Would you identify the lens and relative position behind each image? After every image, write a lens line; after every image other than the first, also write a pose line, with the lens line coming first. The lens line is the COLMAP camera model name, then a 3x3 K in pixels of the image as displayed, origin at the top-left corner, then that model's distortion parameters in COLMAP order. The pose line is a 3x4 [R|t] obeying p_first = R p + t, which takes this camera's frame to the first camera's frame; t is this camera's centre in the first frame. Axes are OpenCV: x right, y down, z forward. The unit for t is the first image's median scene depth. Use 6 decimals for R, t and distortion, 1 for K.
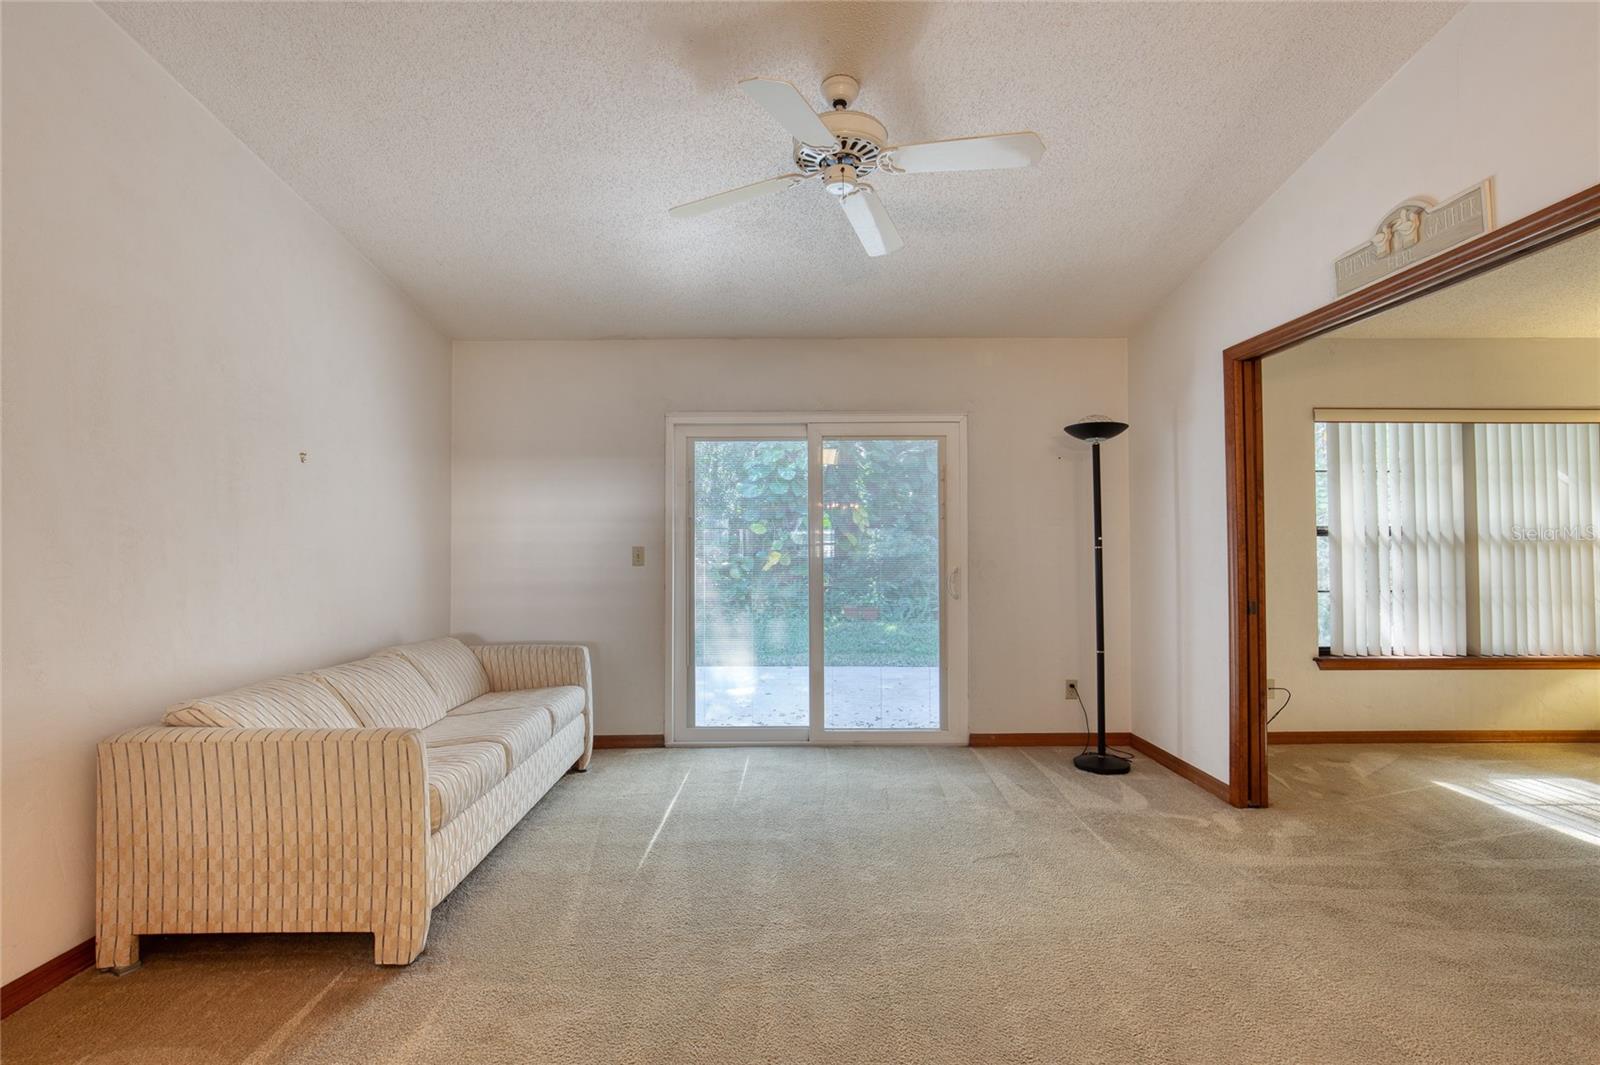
lens RADIAL K [[737.8, 0, 796.7], [0, 737.8, 530.4], [0, 0, 1]] dist [-0.001058, -0.000090]
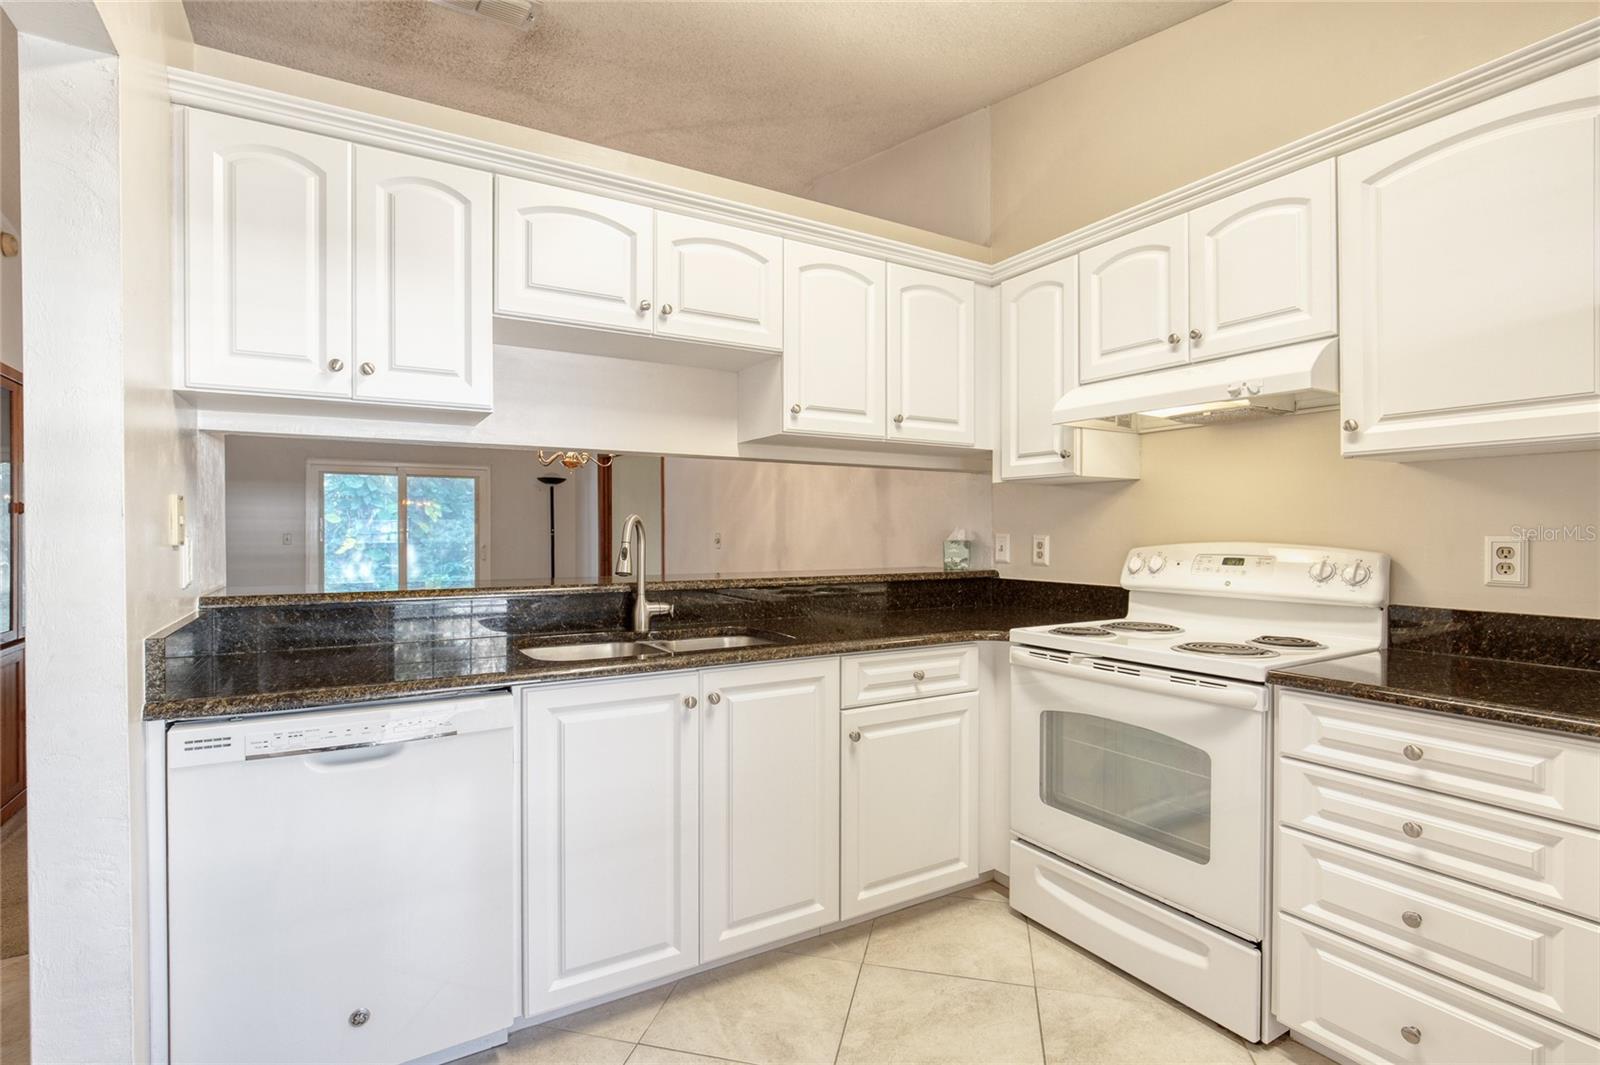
lens RADIAL K [[744.1, 0, 800.0], [0, 744.1, 532.5], [0, 0, 1]] dist [-0.000100, 0.001019]
pose [[0.856705, 0.001172, 0.515805, -0.096938], [-0.011463, 0.999794, 0.016766, -0.028933], [-0.515679, -0.020277, 0.856542, -1.287750]]
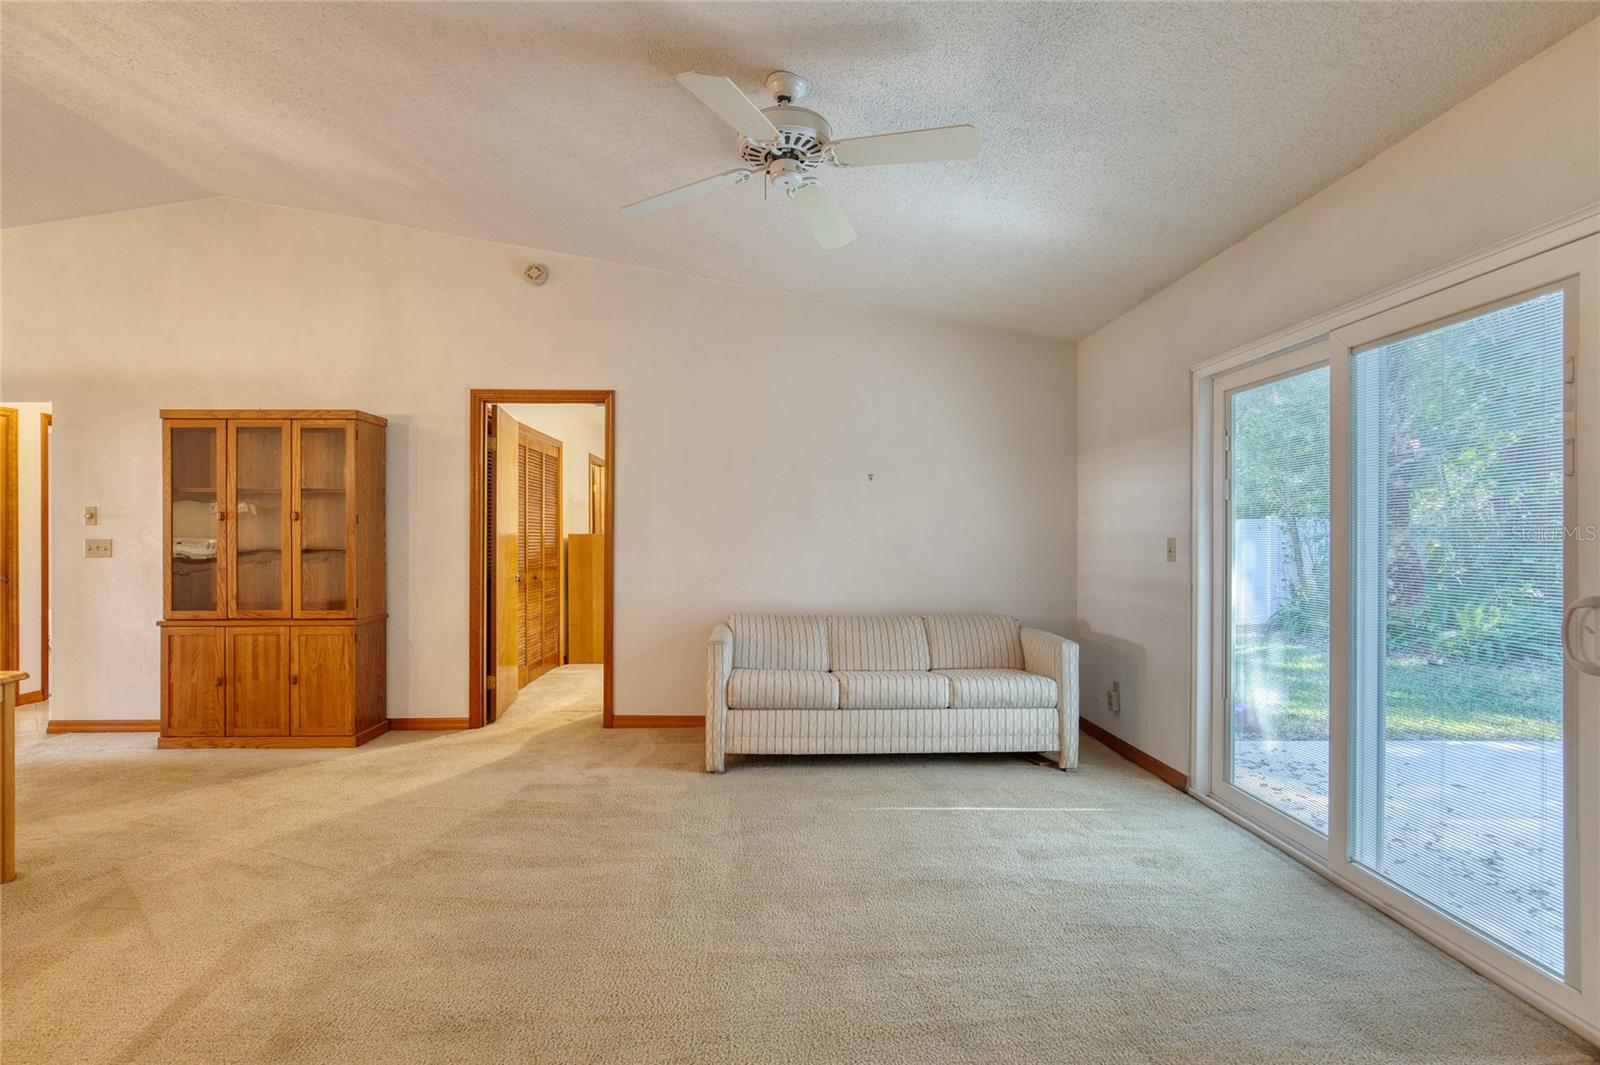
lens RADIAL K [[737.8, 0, 796.7], [0, 737.8, 530.4], [0, 0, 1]] dist [-0.001058, -0.000090]
pose [[0.013839, 0.003656, -0.999898, 0.697503], [0.018388, 0.999823, 0.003911, 0.002358], [0.999735, -0.018441, 0.013770, 0.664277]]
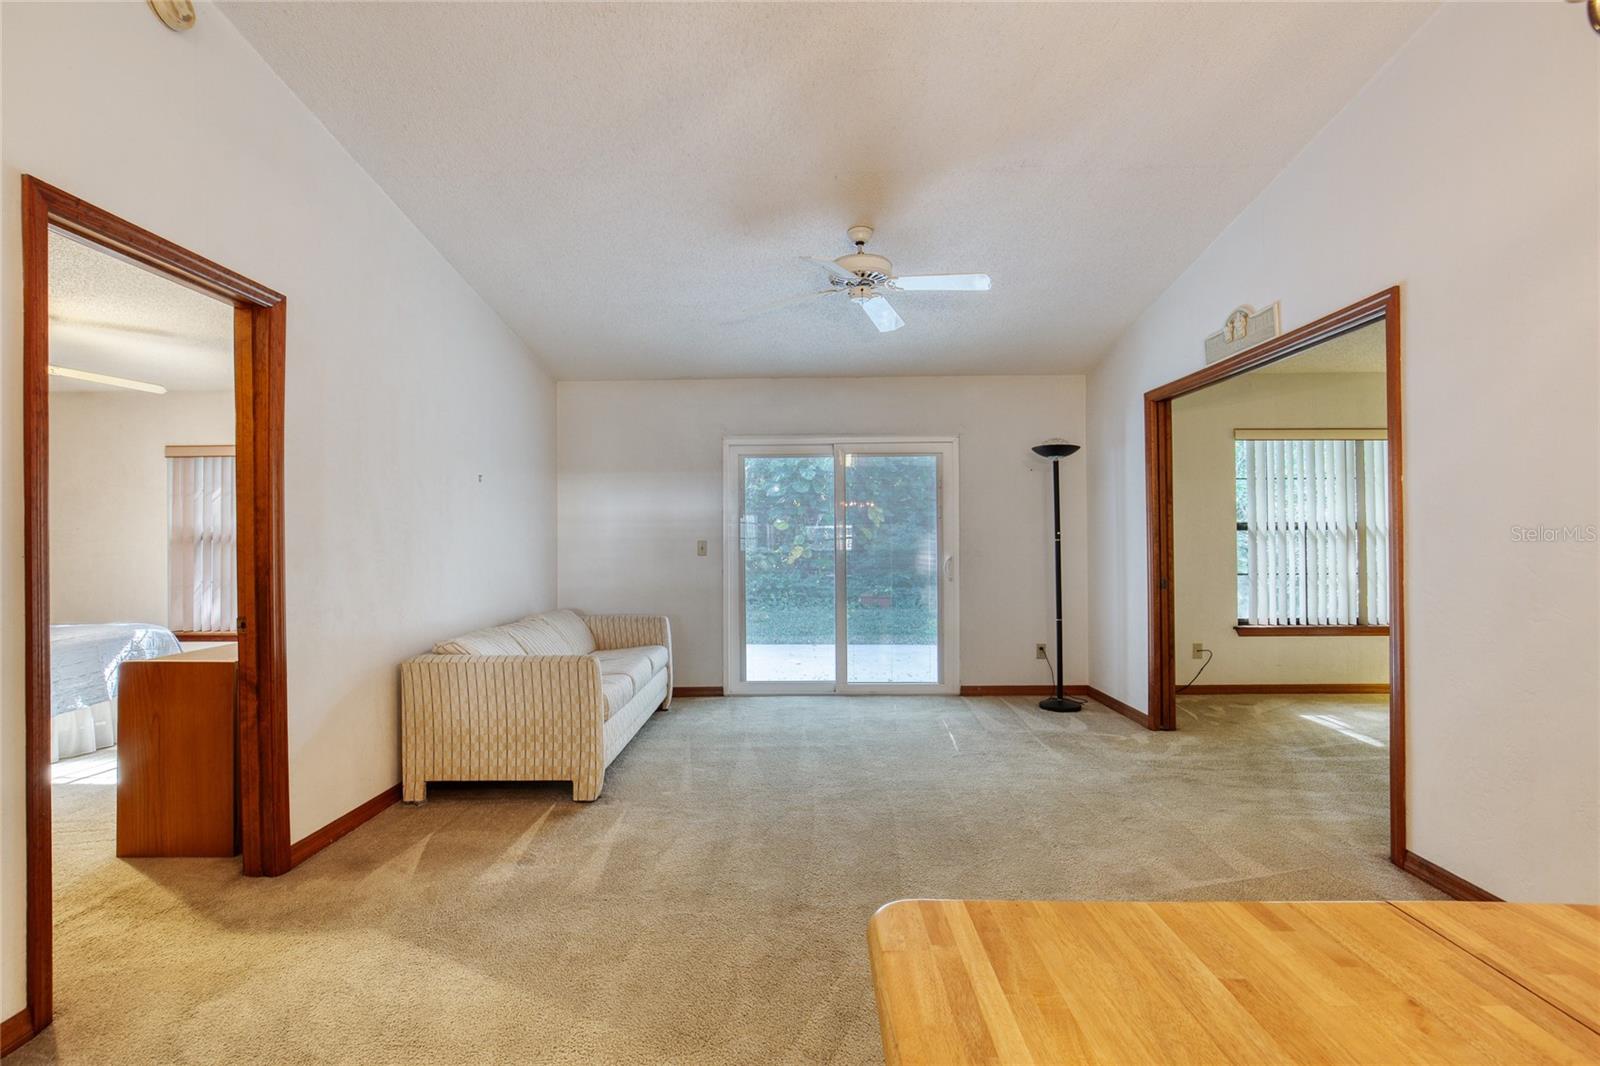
lens RADIAL K [[744.1, 0, 800.0], [0, 744.1, 533.0], [0, 0, 1]] dist [-0.000100, 0.001019]
pose [[0.999867, -0.003836, -0.015857, -0.027063], [0.004011, 0.999931, 0.011054, -0.006145], [0.015813, -0.011116, 0.999813, -0.337427]]
